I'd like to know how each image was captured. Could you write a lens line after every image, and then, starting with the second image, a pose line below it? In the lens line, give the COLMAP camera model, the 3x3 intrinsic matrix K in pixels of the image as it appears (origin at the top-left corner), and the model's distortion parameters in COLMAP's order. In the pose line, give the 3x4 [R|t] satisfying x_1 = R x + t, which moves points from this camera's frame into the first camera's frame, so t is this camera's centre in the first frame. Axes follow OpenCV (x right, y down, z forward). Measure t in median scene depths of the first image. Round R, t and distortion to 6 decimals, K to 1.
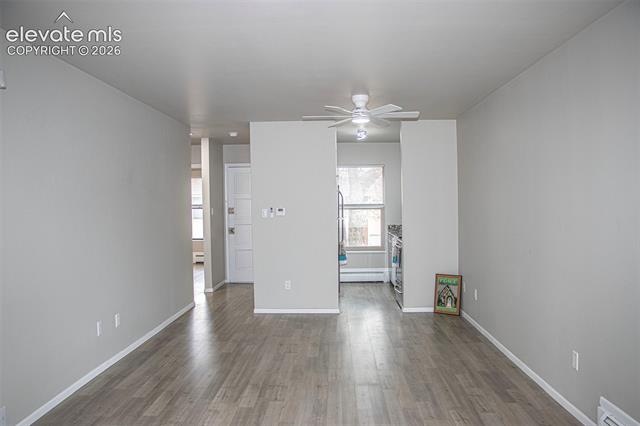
lens RADIAL K [[526.0, 0, 320.0], [0, 526.0, 213.0], [0, 0, 1]] dist [-0.188764, 0.160041]
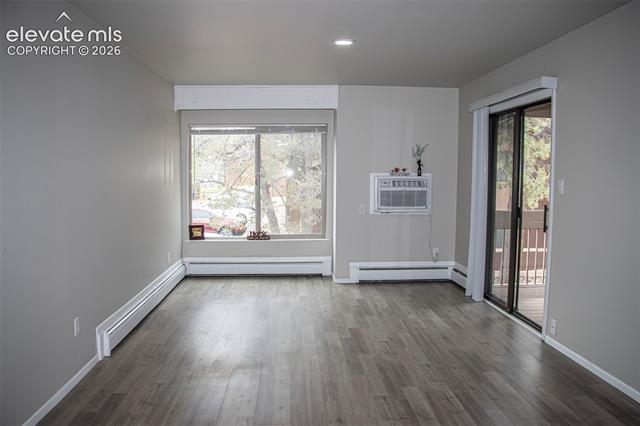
lens RADIAL K [[526.0, 0, 320.0], [0, 526.0, 213.0], [0, 0, 1]] dist [-0.188764, 0.160041]
pose [[-0.996306, 0.014243, -0.084689, 0.085207], [0.006241, 0.995552, 0.094011, -0.025896], [0.085652, 0.093135, -0.991963, 1.739857]]
